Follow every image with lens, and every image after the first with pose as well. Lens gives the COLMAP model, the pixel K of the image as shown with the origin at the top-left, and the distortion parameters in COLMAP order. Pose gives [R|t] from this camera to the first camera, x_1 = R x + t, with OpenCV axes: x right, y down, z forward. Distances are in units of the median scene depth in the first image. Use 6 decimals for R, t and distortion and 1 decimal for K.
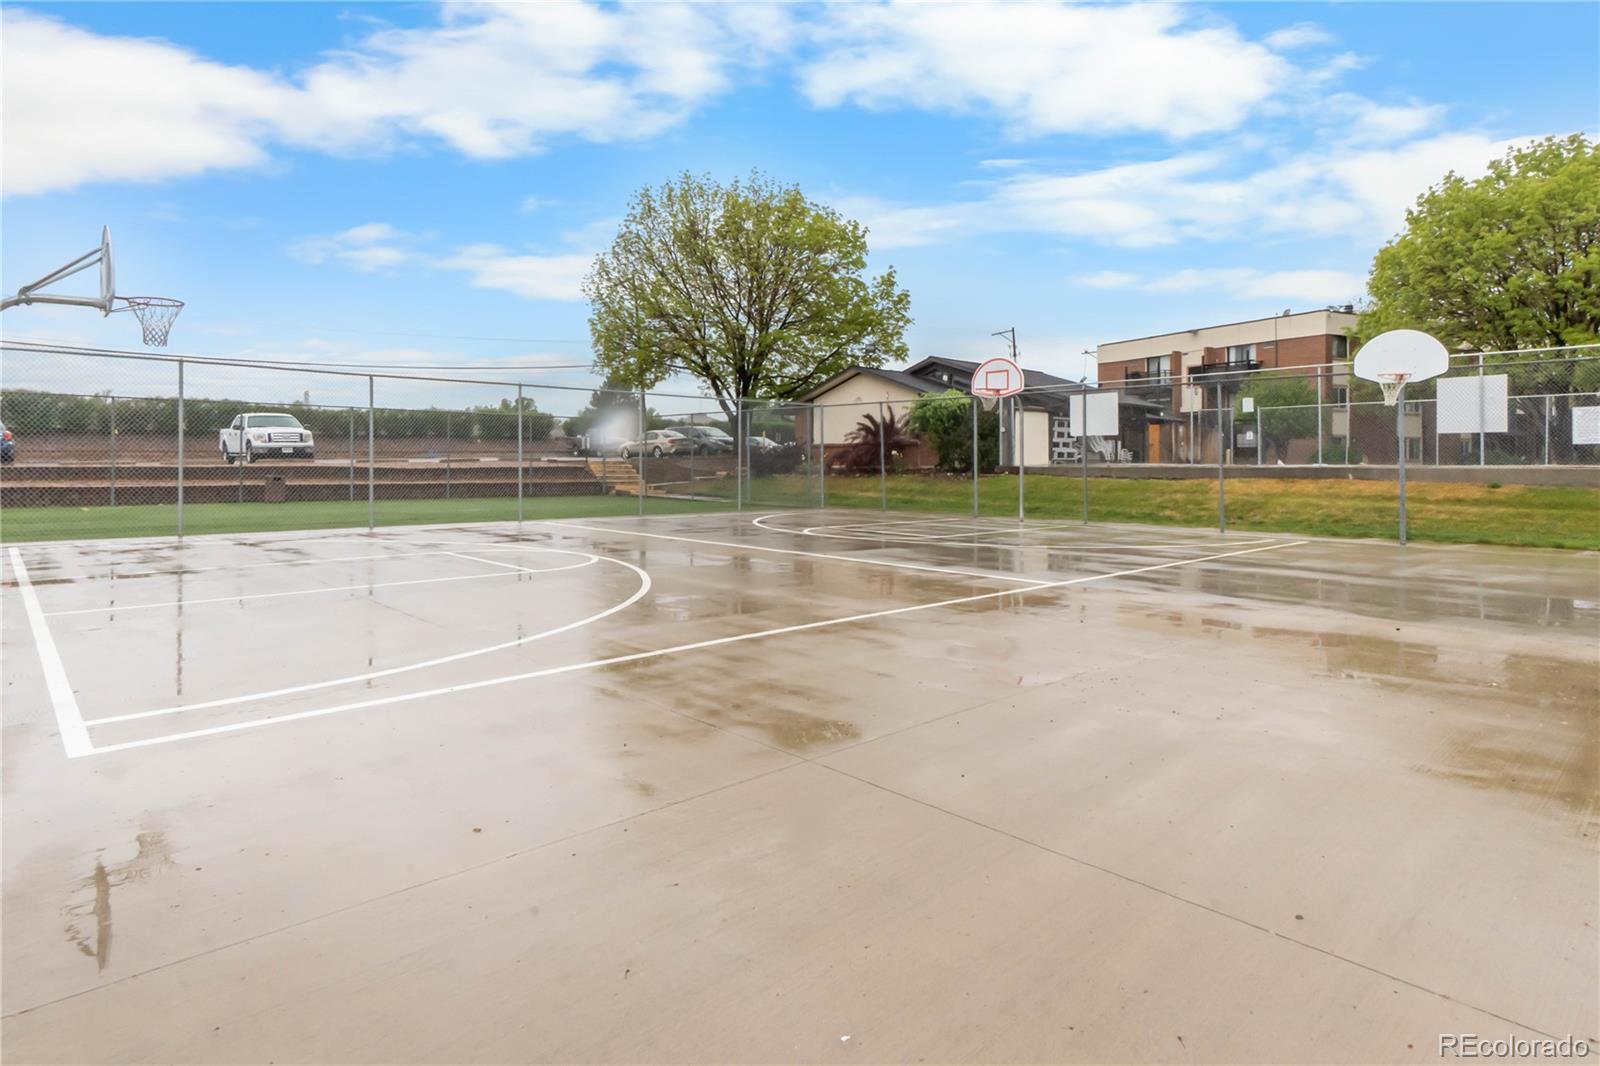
lens RADIAL K [[890.0, 0, 809.0], [0, 890.0, 454.3], [0, 0, 1]] dist [-0.000503, 0.002193]
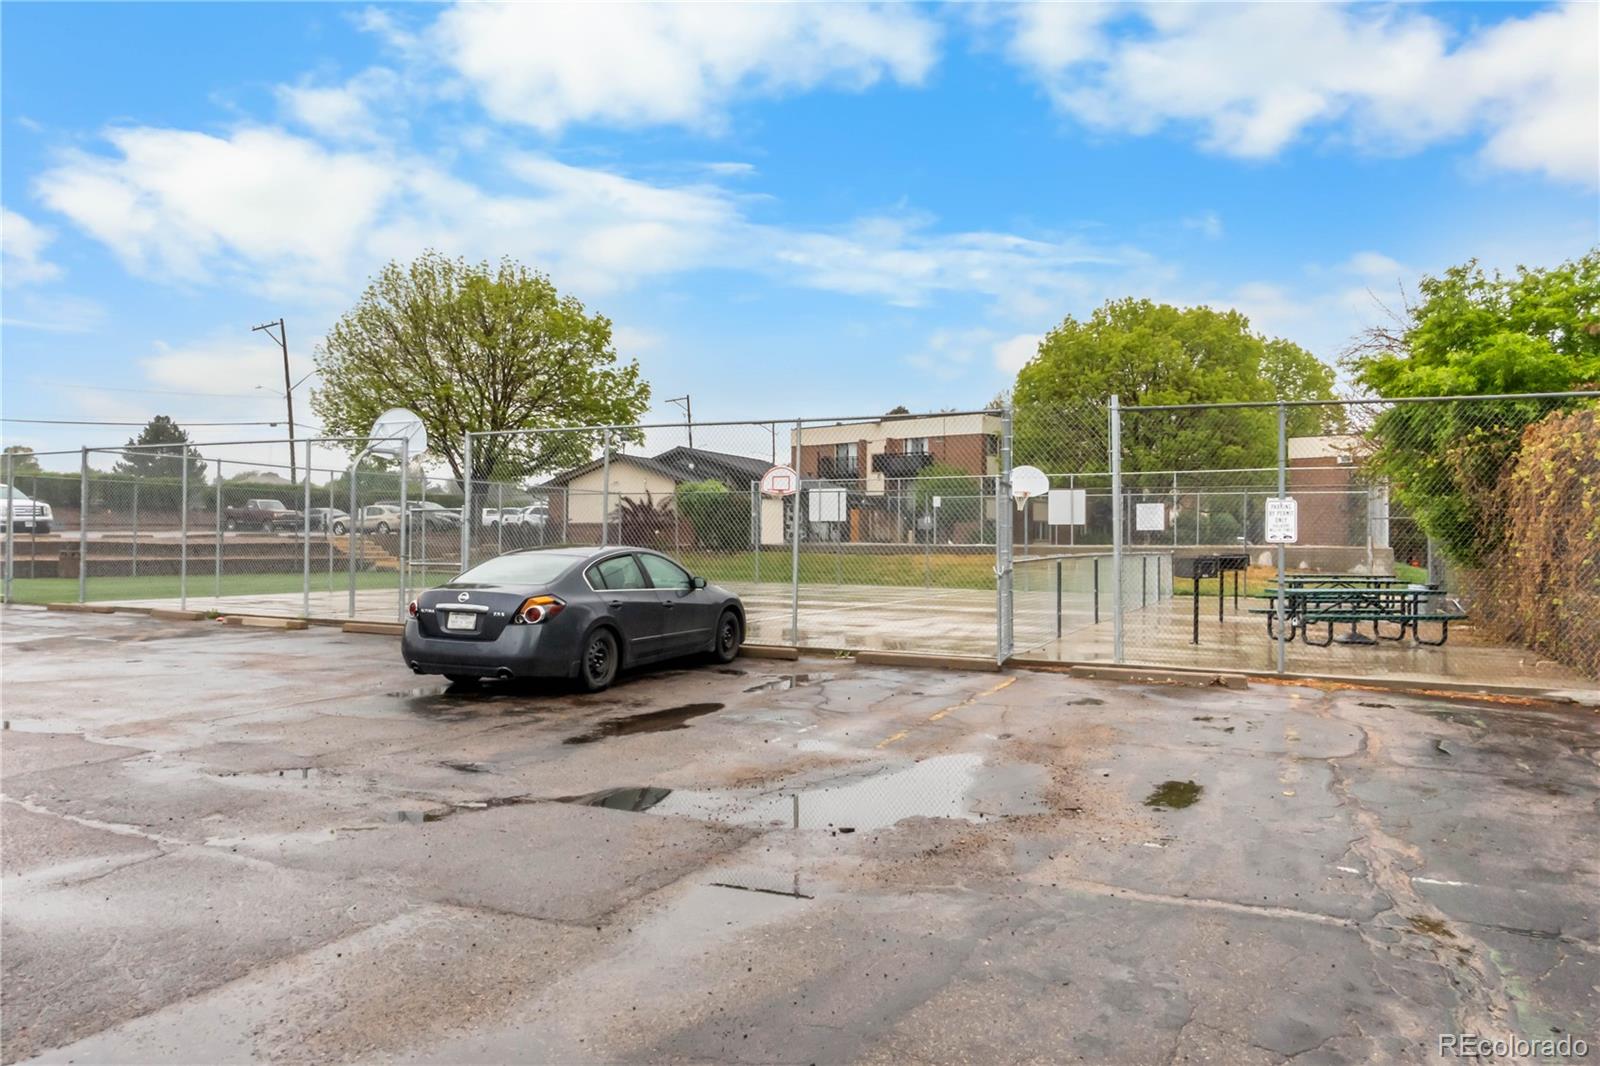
lens RADIAL K [[986.7, 0, 840.8], [0, 986.7, 536.2], [0, 0, 1]] dist [0.006702, 0.003599]
pose [[0.925214, 0.006940, 0.379383, -0.139134], [-0.009534, 0.999942, 0.004959, -0.004255], [-0.379327, -0.008206, 0.925226, -0.224488]]
